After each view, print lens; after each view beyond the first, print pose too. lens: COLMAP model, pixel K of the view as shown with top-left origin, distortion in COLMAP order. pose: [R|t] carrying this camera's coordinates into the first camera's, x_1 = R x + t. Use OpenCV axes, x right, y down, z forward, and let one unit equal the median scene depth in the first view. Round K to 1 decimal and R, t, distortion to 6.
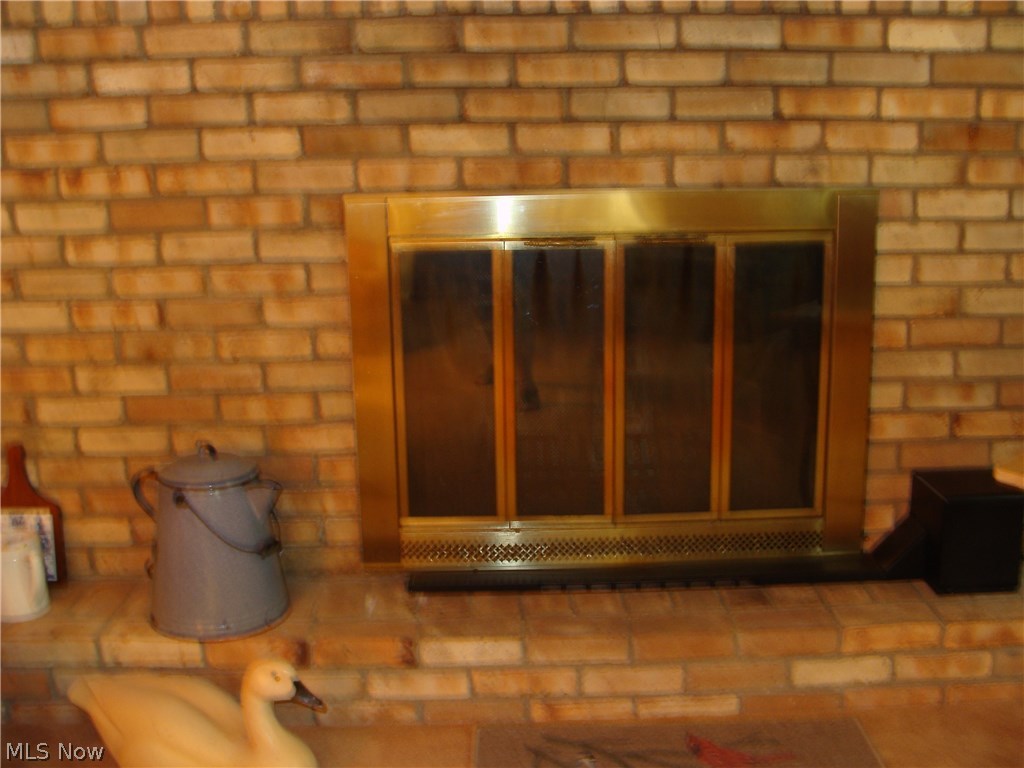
lens RADIAL K [[1149.0, 0, 511.1], [0, 1149.0, 361.1], [0, 0, 1]] dist [-0.135632, 0.036309]
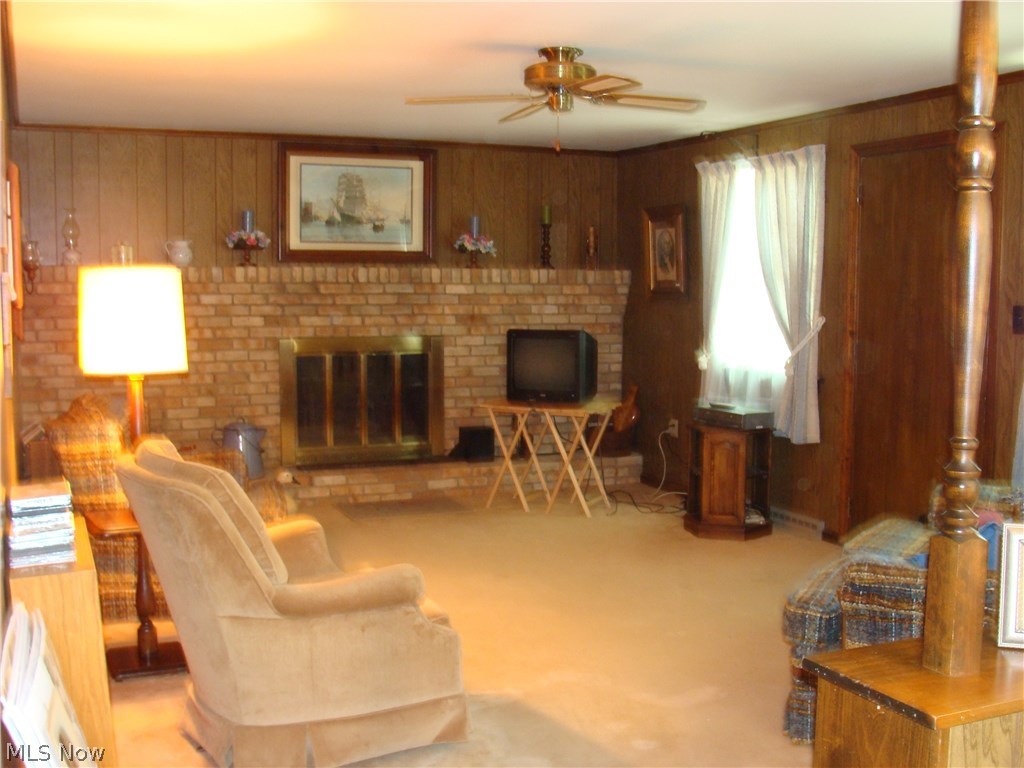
lens RADIAL K [[1149.0, 0, 511.1], [0, 1149.0, 361.1], [0, 0, 1]] dist [-0.135632, 0.036309]
pose [[0.923115, -0.006684, 0.384465, -0.751063], [0.061810, 0.989426, -0.131206, 0.356612], [-0.379523, 0.144882, 0.913768, -2.034660]]
